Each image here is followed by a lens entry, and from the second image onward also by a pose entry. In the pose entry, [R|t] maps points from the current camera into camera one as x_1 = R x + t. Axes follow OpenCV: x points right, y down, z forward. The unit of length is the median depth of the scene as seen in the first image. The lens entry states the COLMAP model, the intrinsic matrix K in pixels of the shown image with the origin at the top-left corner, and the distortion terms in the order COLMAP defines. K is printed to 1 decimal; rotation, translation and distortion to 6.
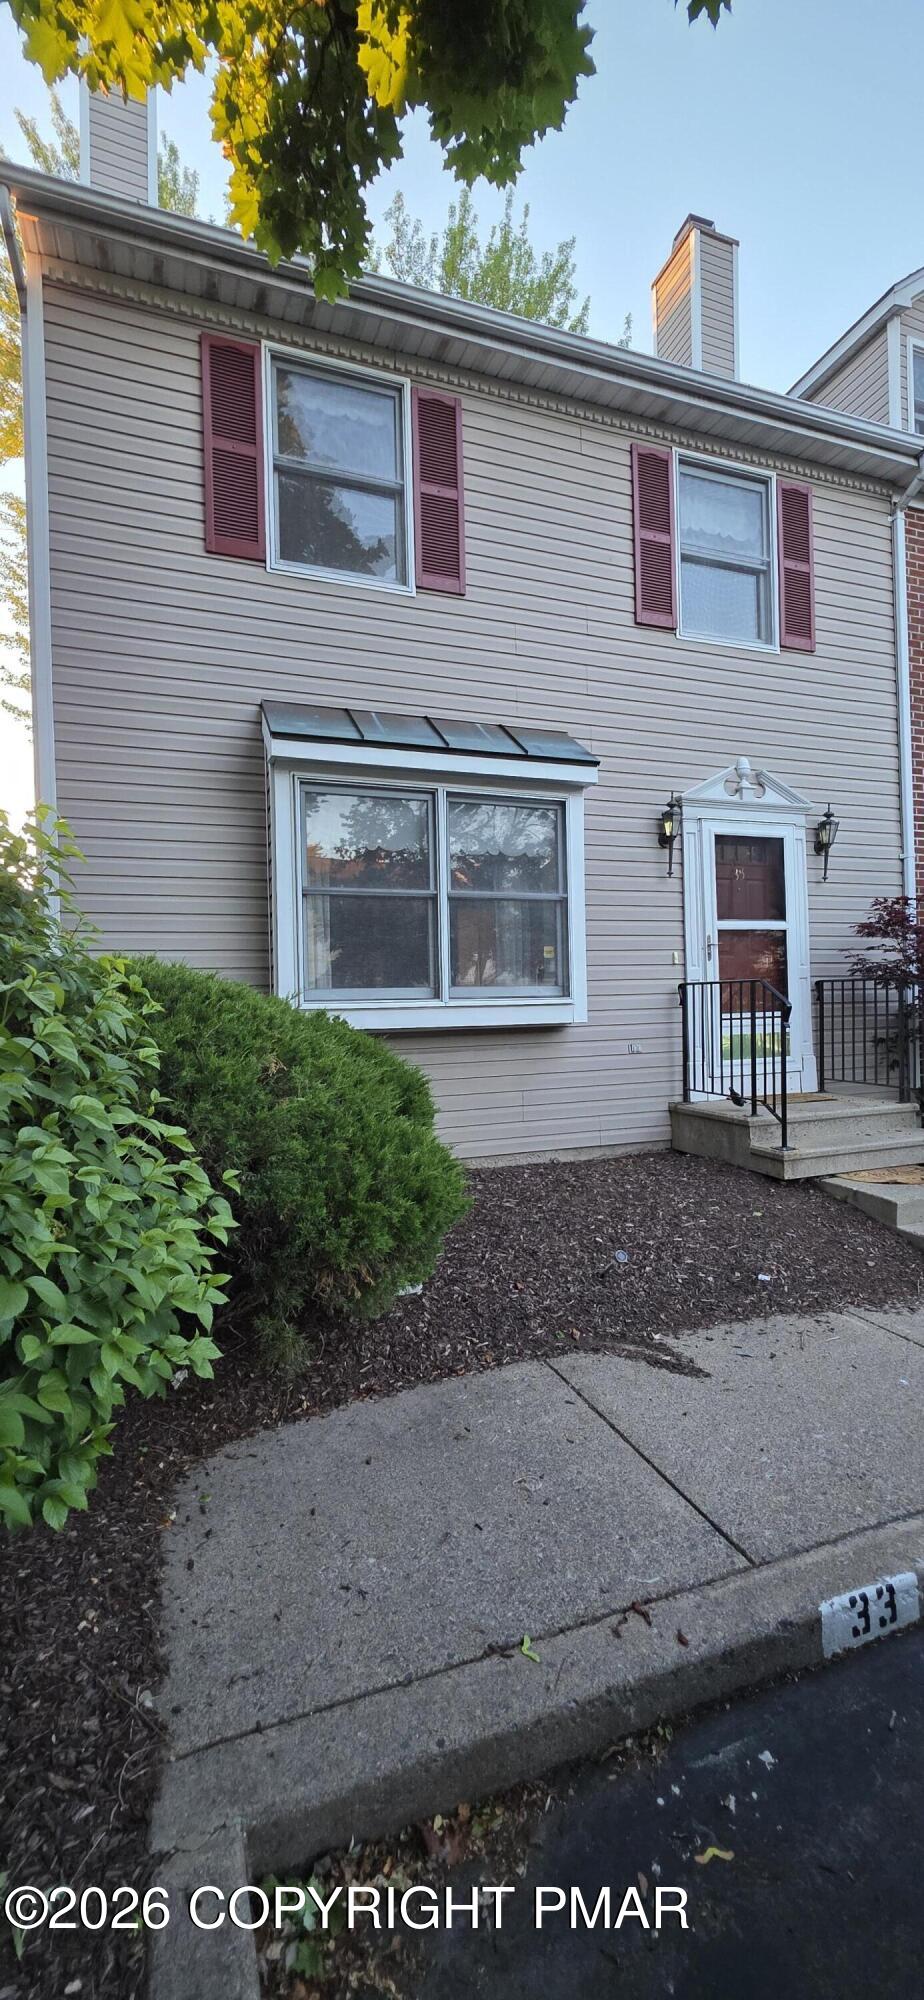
lens RADIAL K [[789.2, 0, 461.7], [0, 789.2, 998.3], [0, 0, 1]] dist [-0.000700, -0.001313]
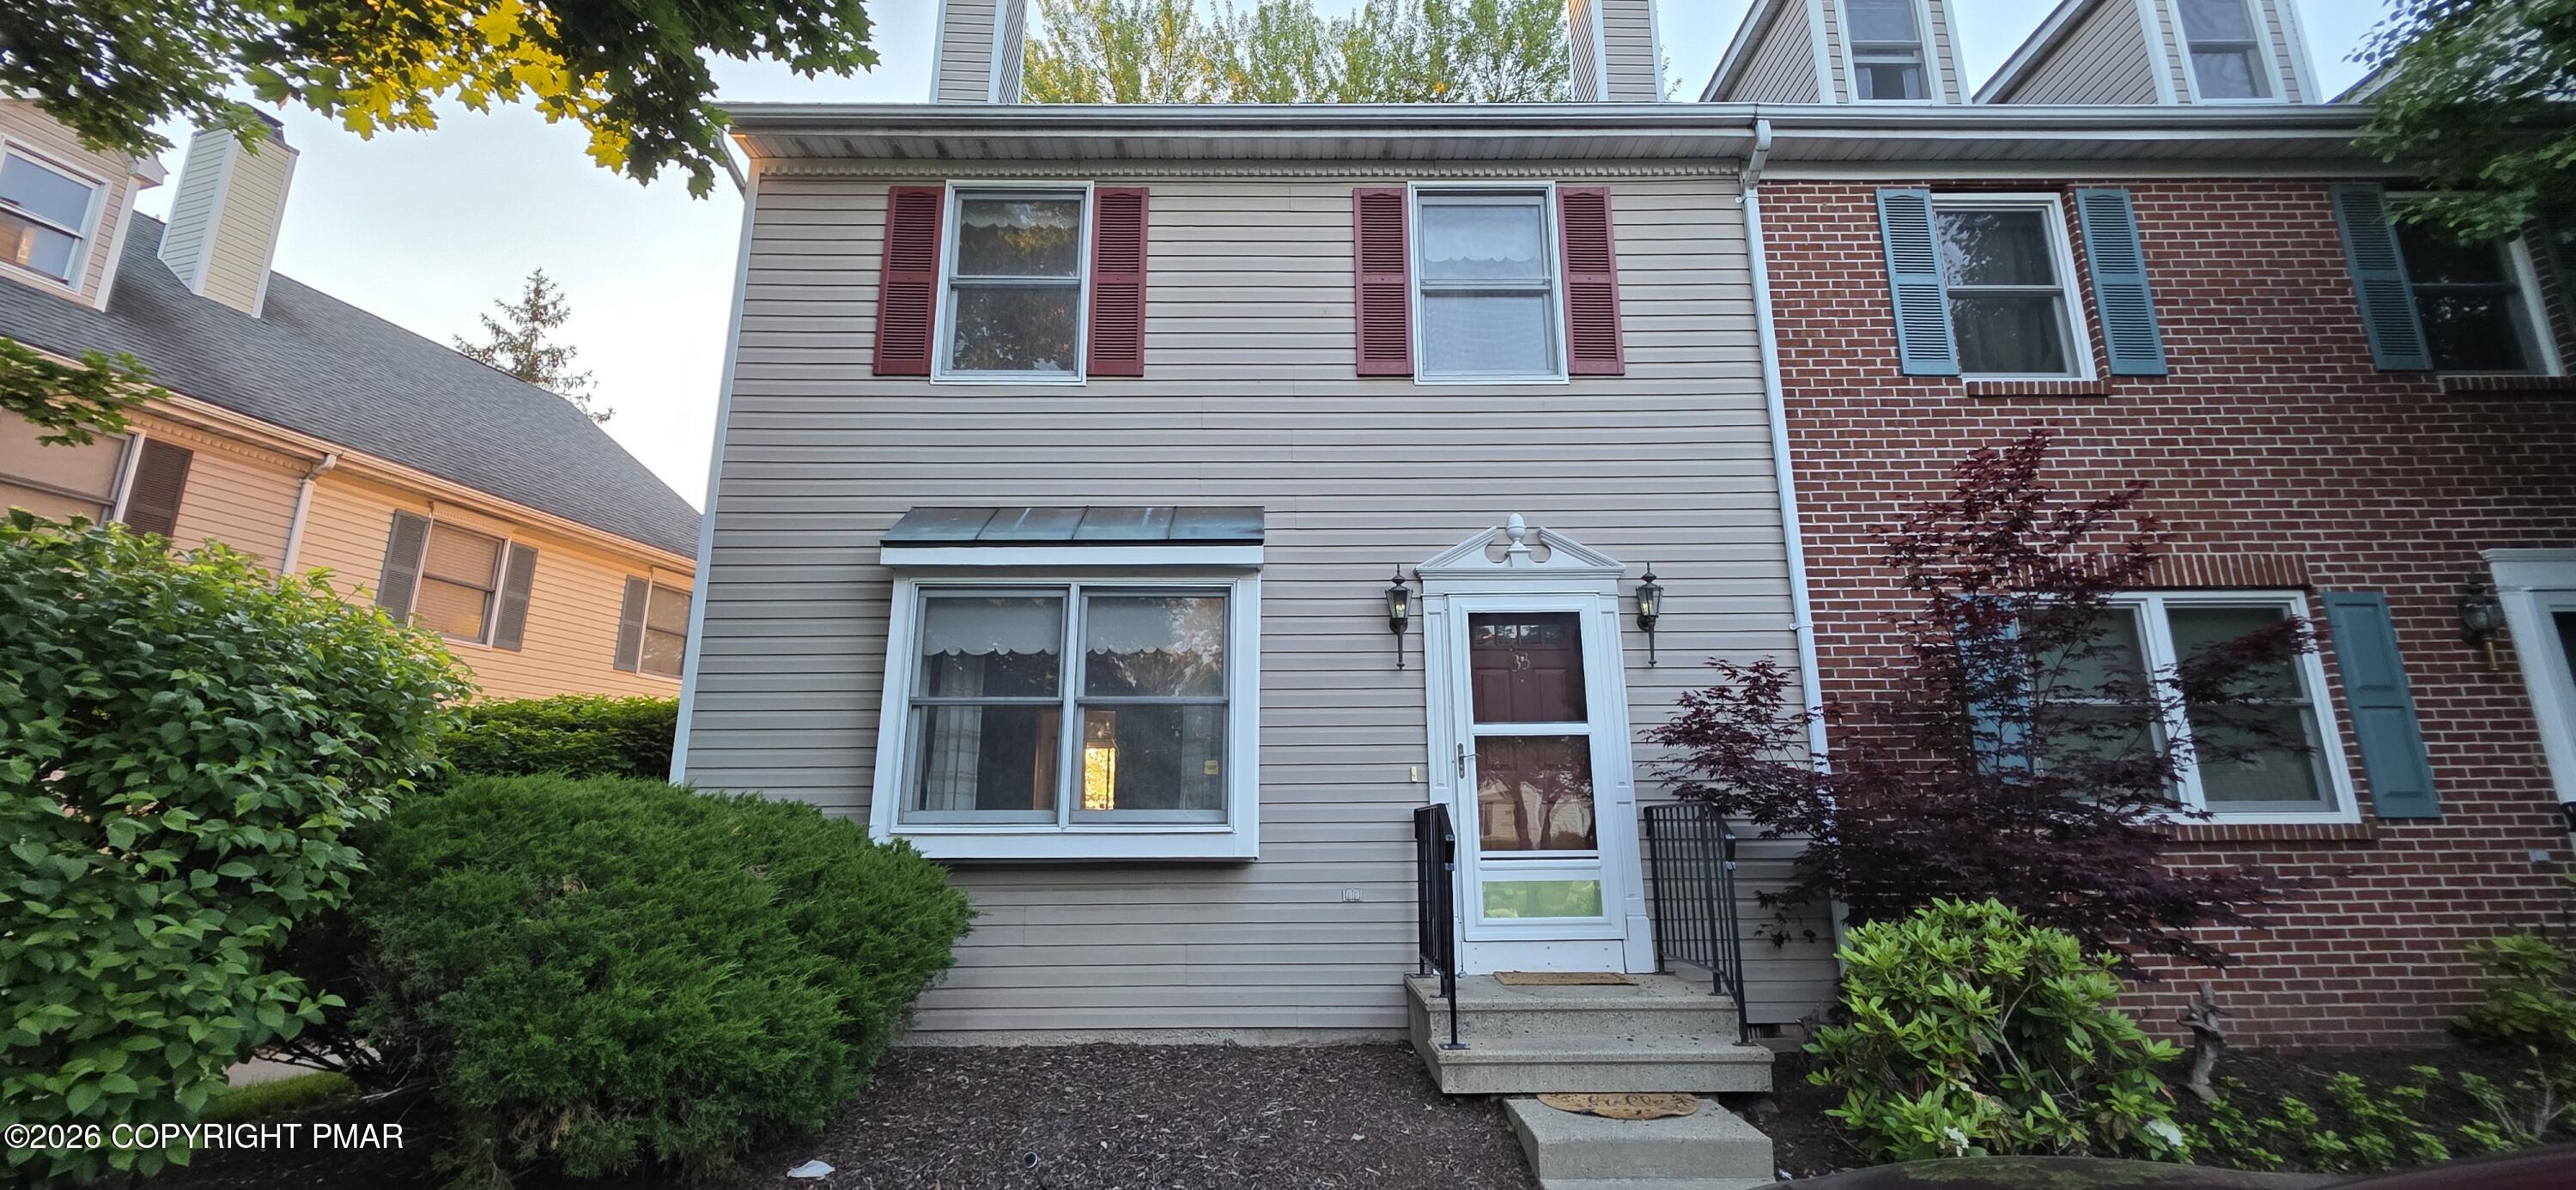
lens RADIAL K [[1016.4, 0, 1284.7], [0, 1016.4, 591.2], [0, 0, 1]] dist [-0.000700, -0.001313]
pose [[0.942707, -0.059174, -0.328332, 0.485696], [-0.015583, 0.975260, -0.220509, -0.005058], [0.333258, 0.212992, 0.918463, 0.015931]]
